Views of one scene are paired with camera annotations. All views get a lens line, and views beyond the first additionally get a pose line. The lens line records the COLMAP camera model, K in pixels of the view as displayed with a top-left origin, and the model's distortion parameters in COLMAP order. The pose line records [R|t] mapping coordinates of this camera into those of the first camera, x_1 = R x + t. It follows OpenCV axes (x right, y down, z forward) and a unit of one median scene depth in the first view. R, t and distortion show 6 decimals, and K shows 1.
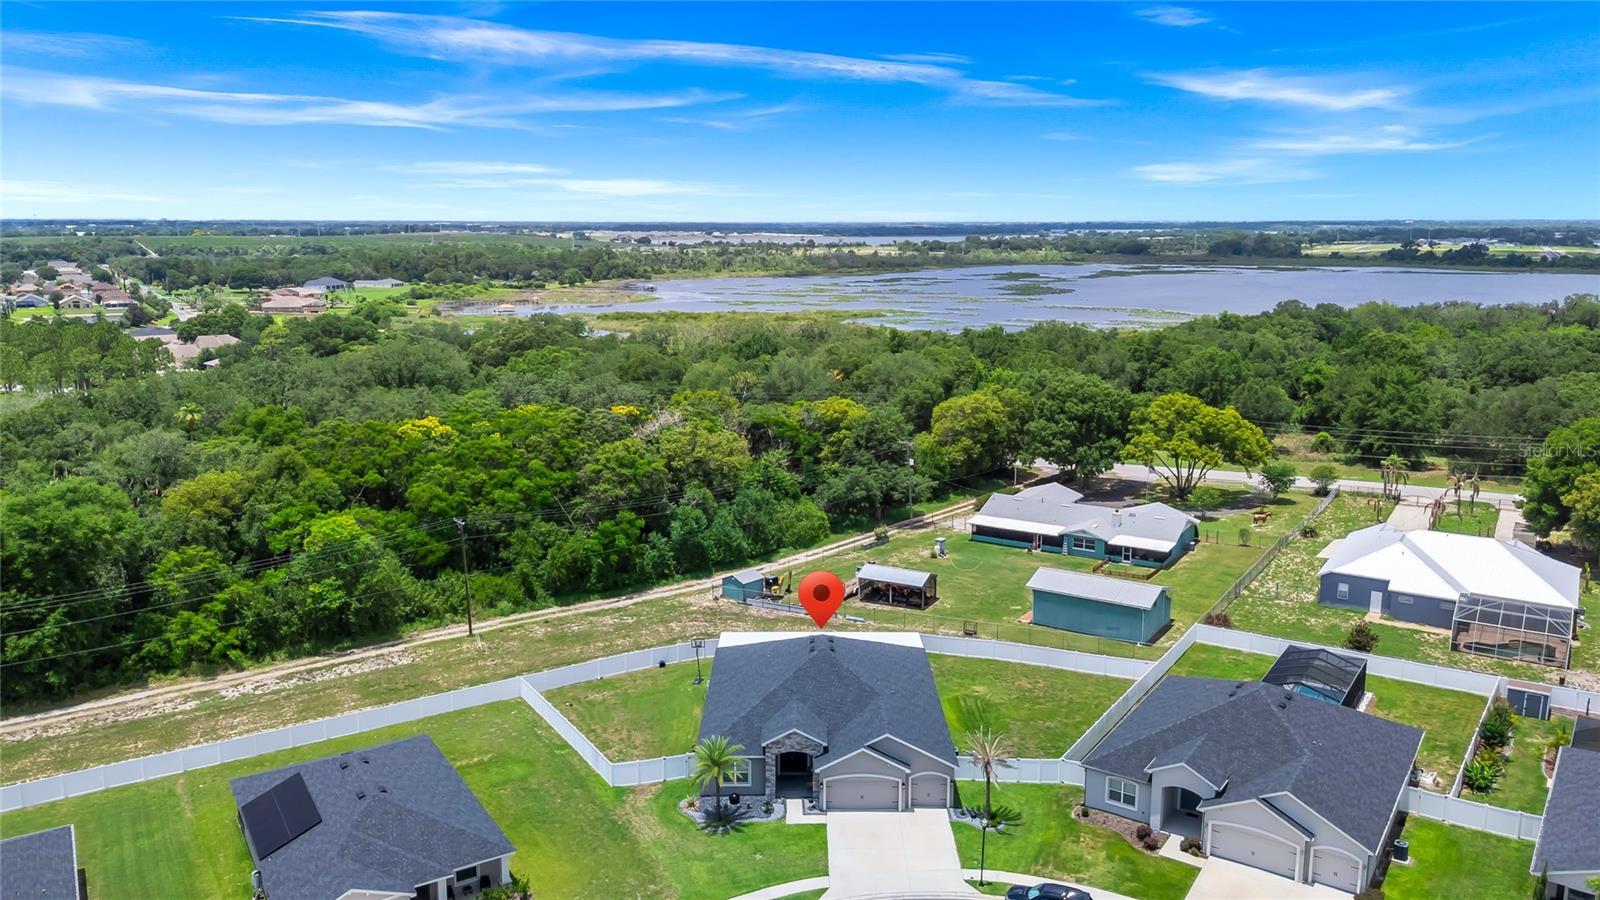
lens RADIAL K [[1177.2, 0, 800.0], [0, 1177.2, 450.0], [0, 0, 1]] dist [0.082116, -0.078417]
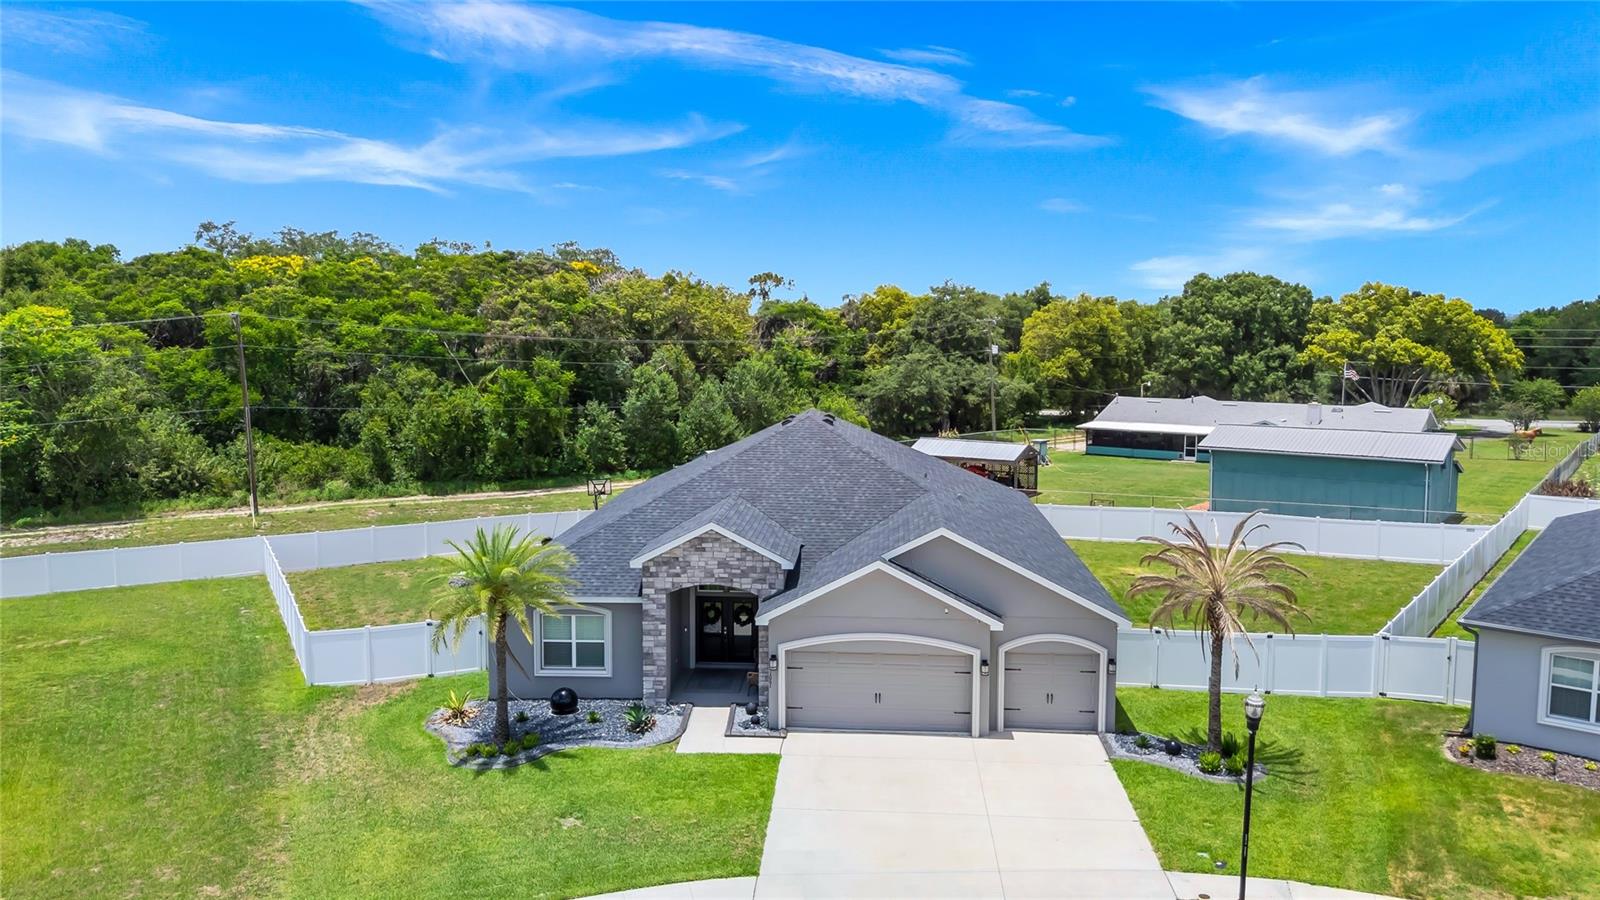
lens RADIAL K [[1177.2, 0, 800.0], [0, 1177.2, 450.0], [0, 0, 1]] dist [0.082116, -0.078417]
pose [[0.997836, 0.011078, -0.064818, 0.033041], [-0.016294, 0.996621, -0.080507, 0.157190], [0.063707, 0.081389, 0.994644, 0.390066]]
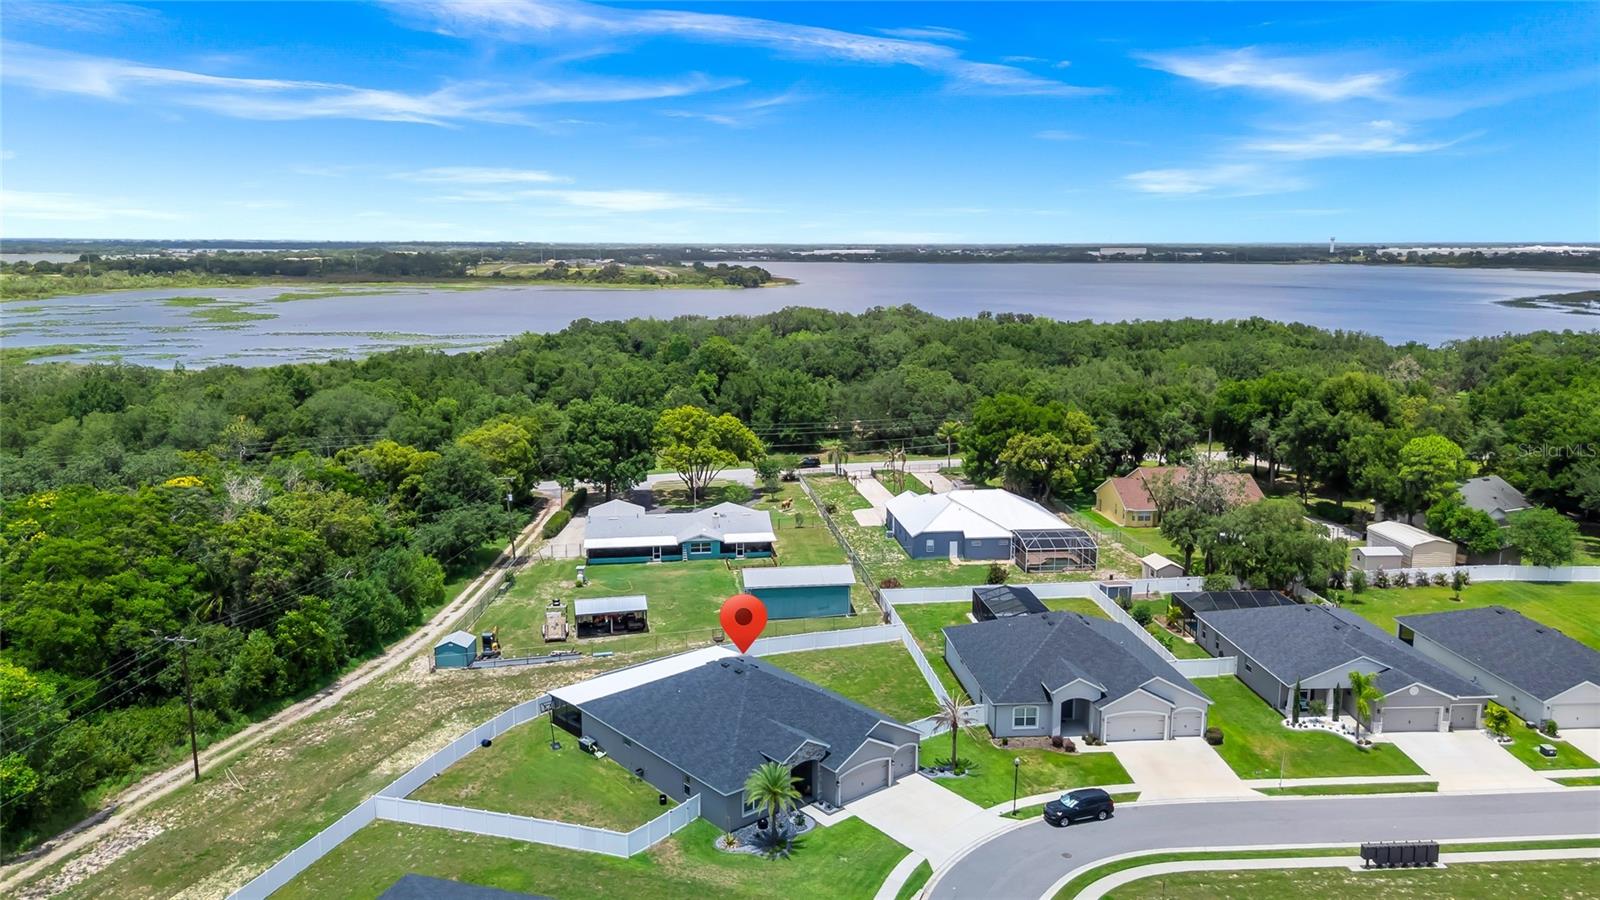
lens RADIAL K [[1177.2, 0, 800.0], [0, 1177.2, 450.0], [0, 0, 1]] dist [0.082116, -0.078417]
pose [[0.765724, -0.111322, 0.633462, -0.423752], [0.120833, 0.992269, 0.028314, -0.034622], [-0.631717, 0.054863, 0.773255, 0.108893]]
